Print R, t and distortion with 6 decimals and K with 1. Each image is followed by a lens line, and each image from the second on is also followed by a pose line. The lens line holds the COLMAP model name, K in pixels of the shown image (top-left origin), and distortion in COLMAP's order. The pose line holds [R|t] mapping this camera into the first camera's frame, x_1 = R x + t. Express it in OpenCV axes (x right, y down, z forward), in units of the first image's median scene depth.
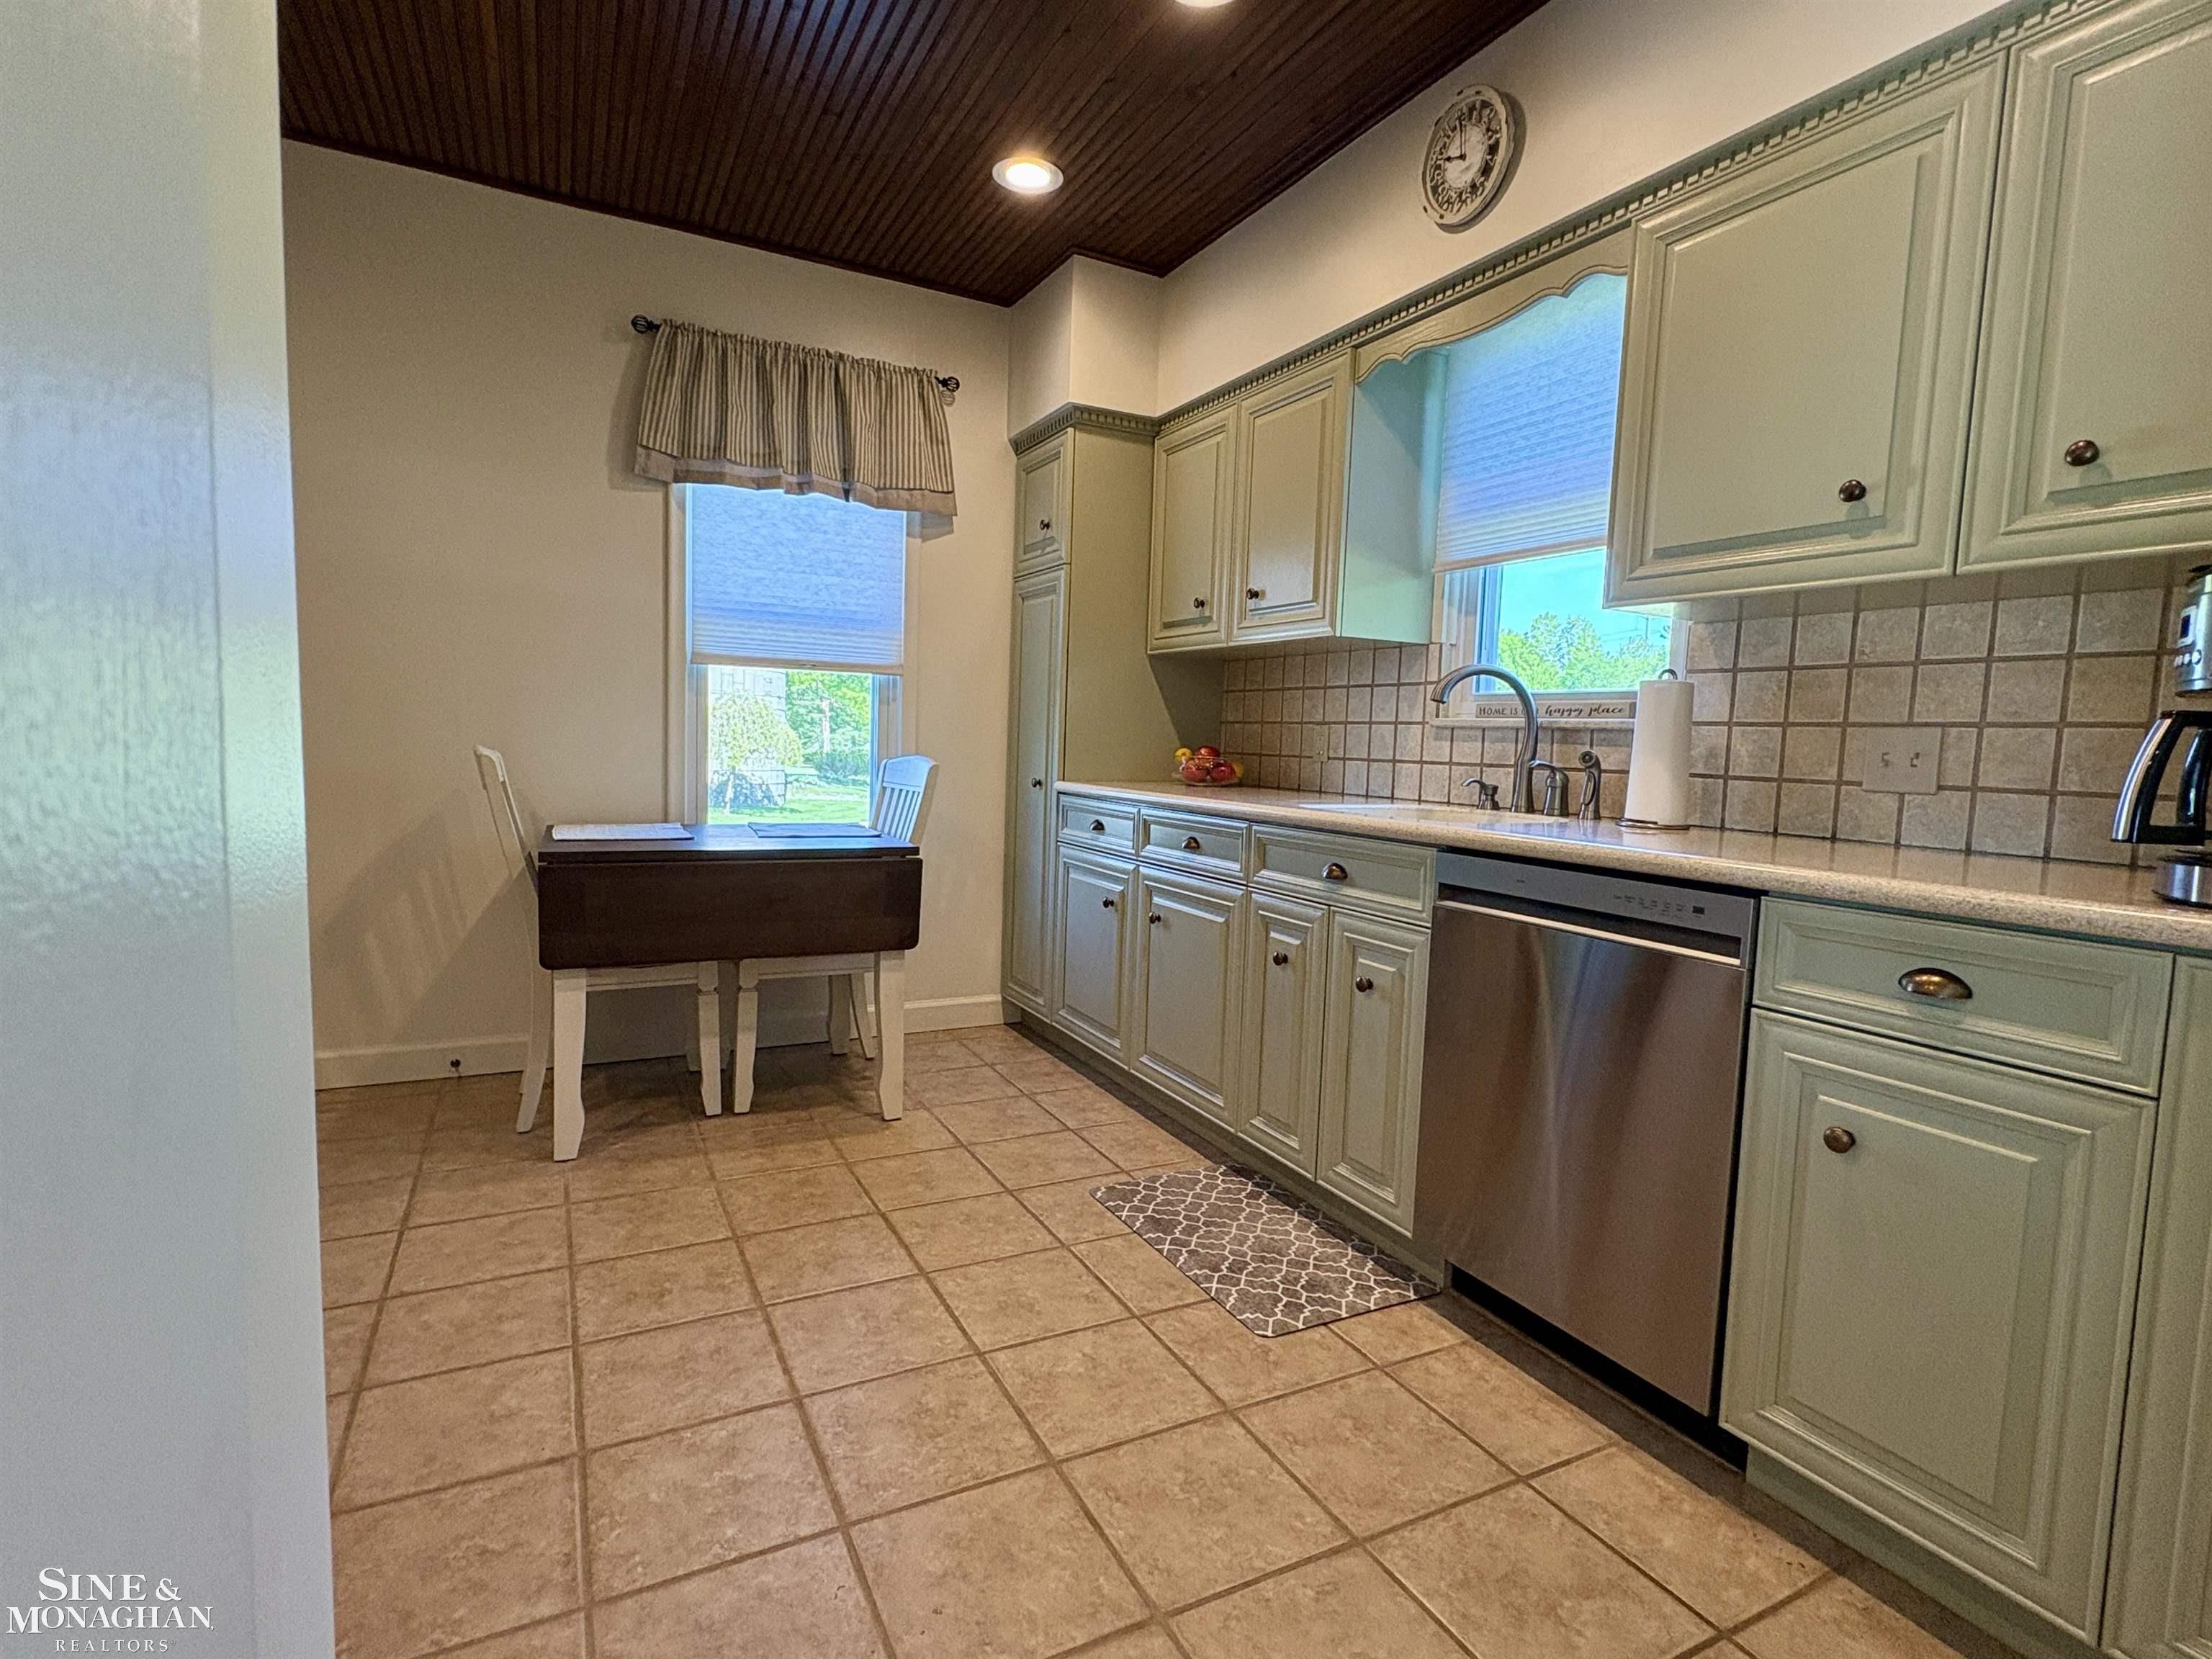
lens RADIAL K [[1077.1, 0, 1098.2], [0, 1077.1, 831.4], [0, 0, 1]] dist [-0.000027, 0.000017]
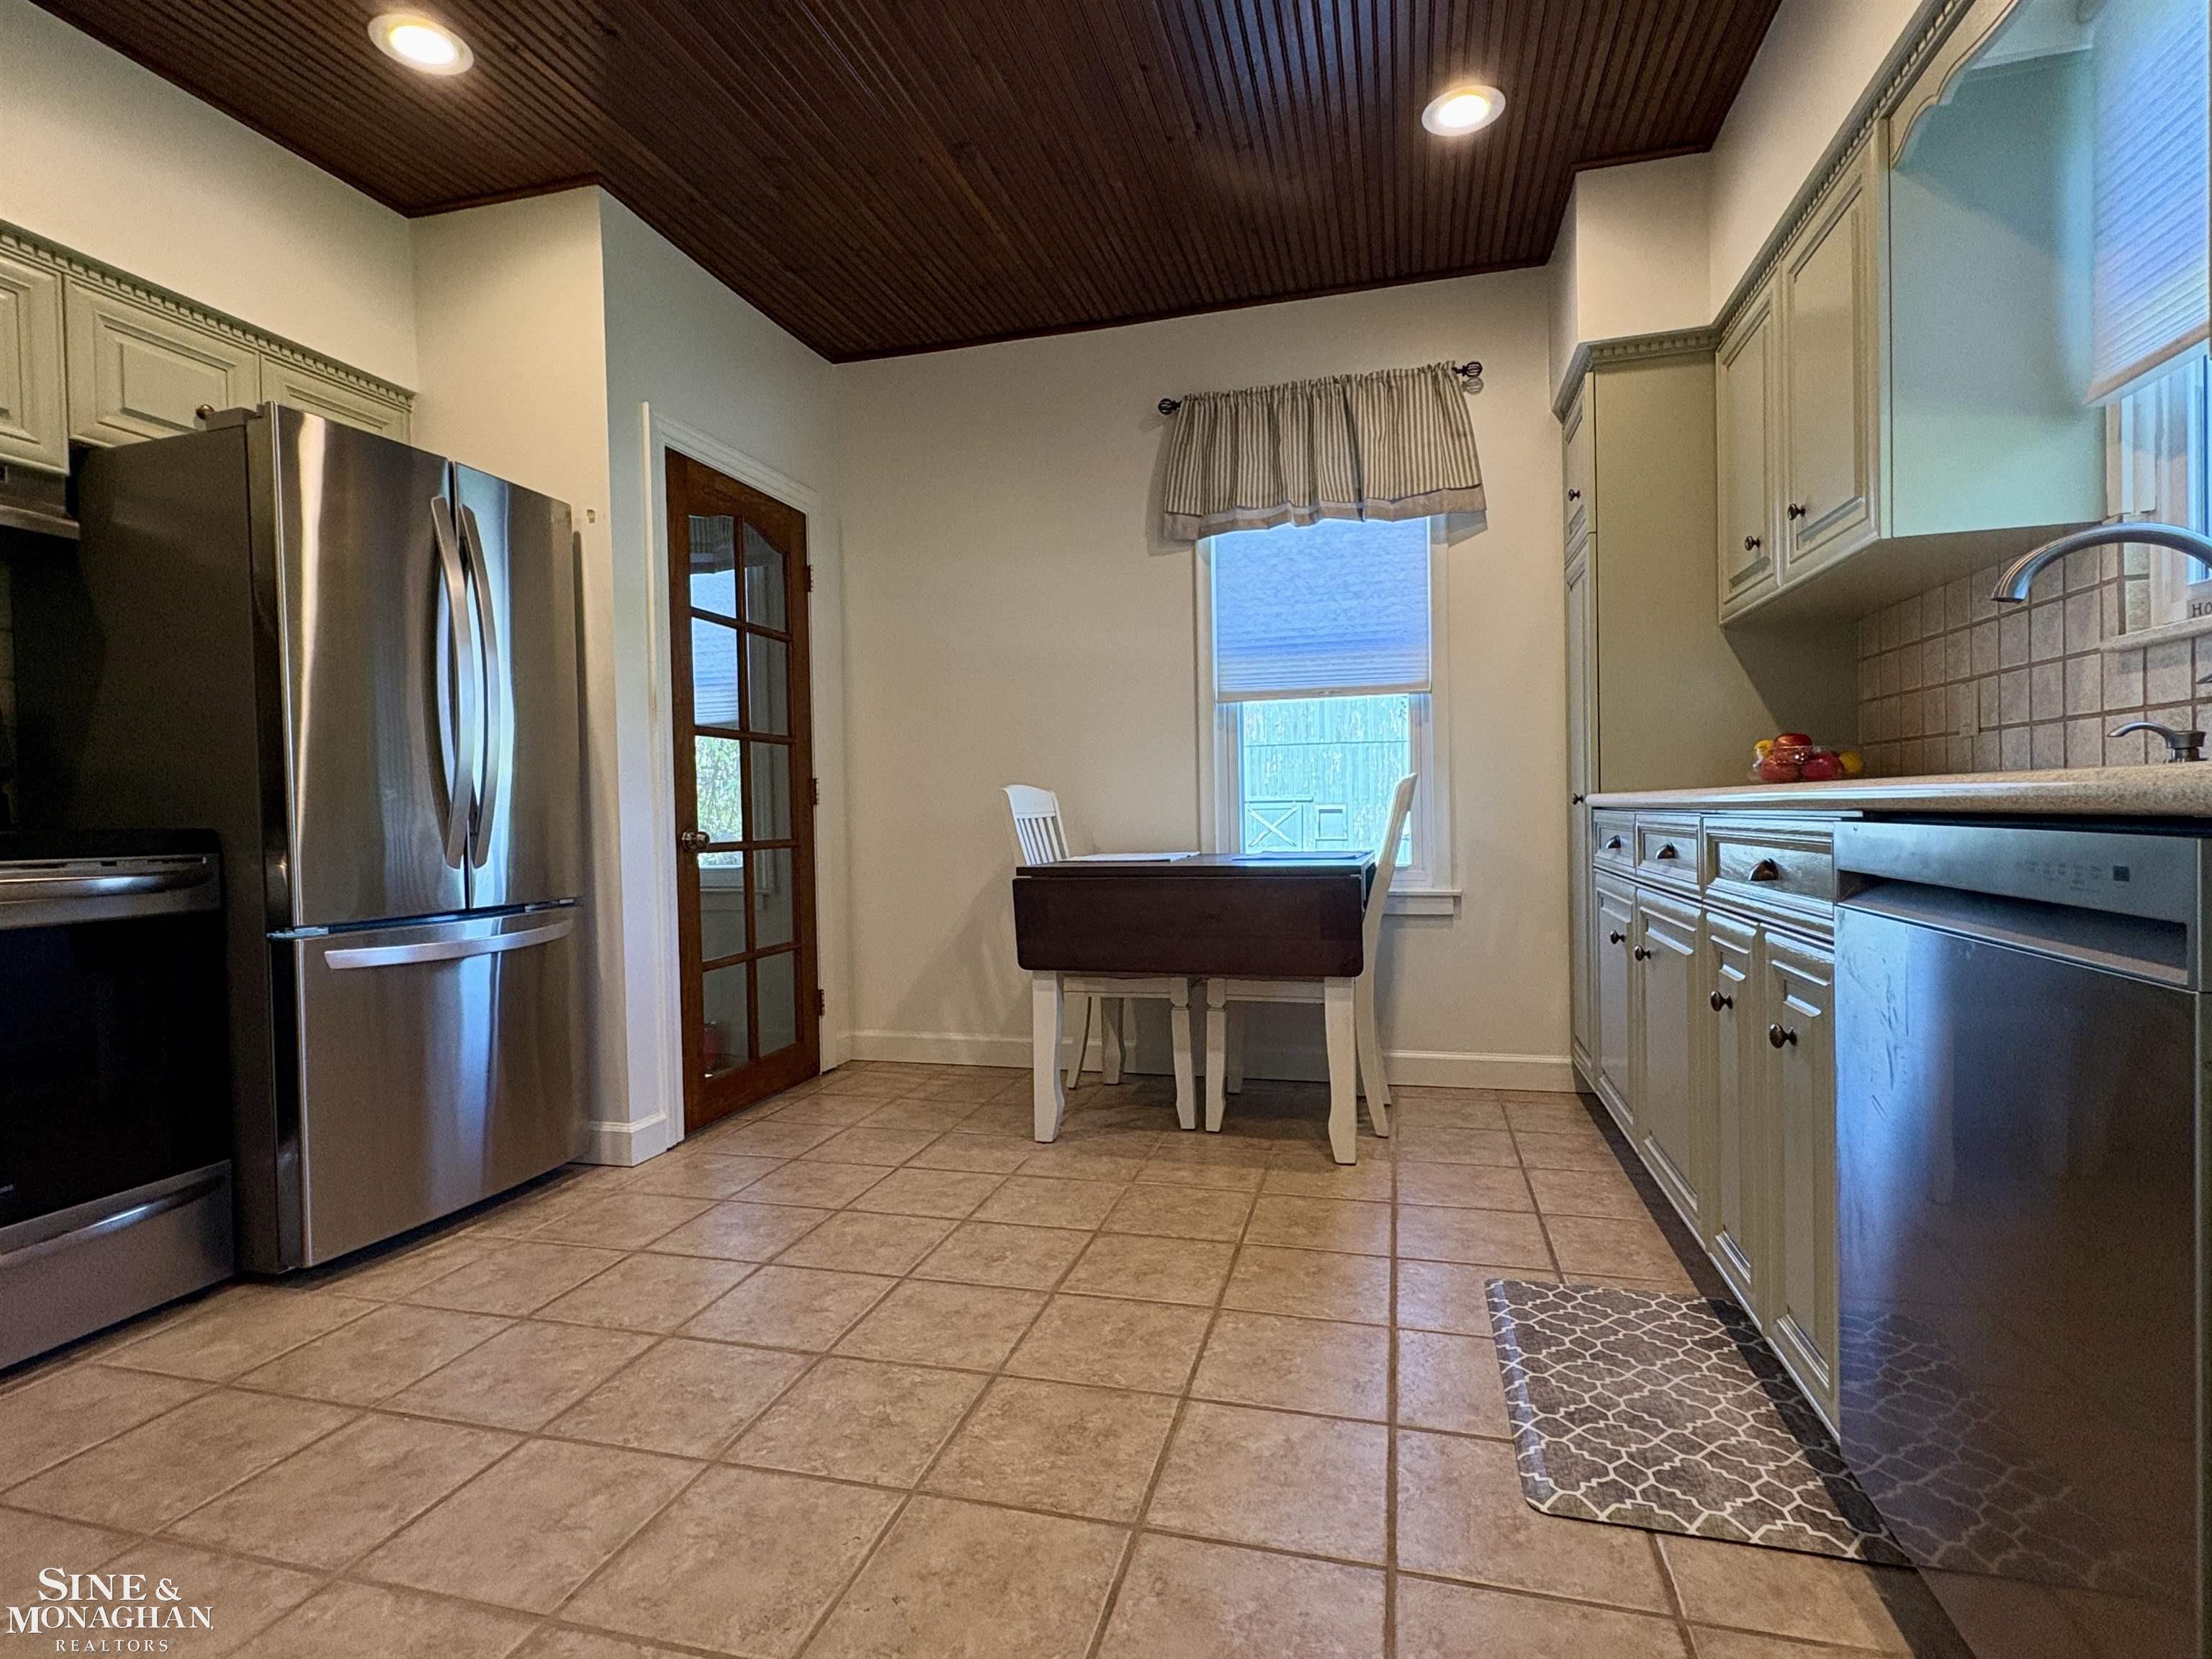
lens RADIAL K [[1077.1, 0, 1104.2], [0, 1077.1, 832.7], [0, 0, 1]] dist [-0.000027, 0.000017]
pose [[0.737305, -0.036166, -0.674591, 0.289618], [-0.010598, 0.997824, -0.065078, 0.048403], [0.675477, 0.055132, 0.735317, 0.172197]]
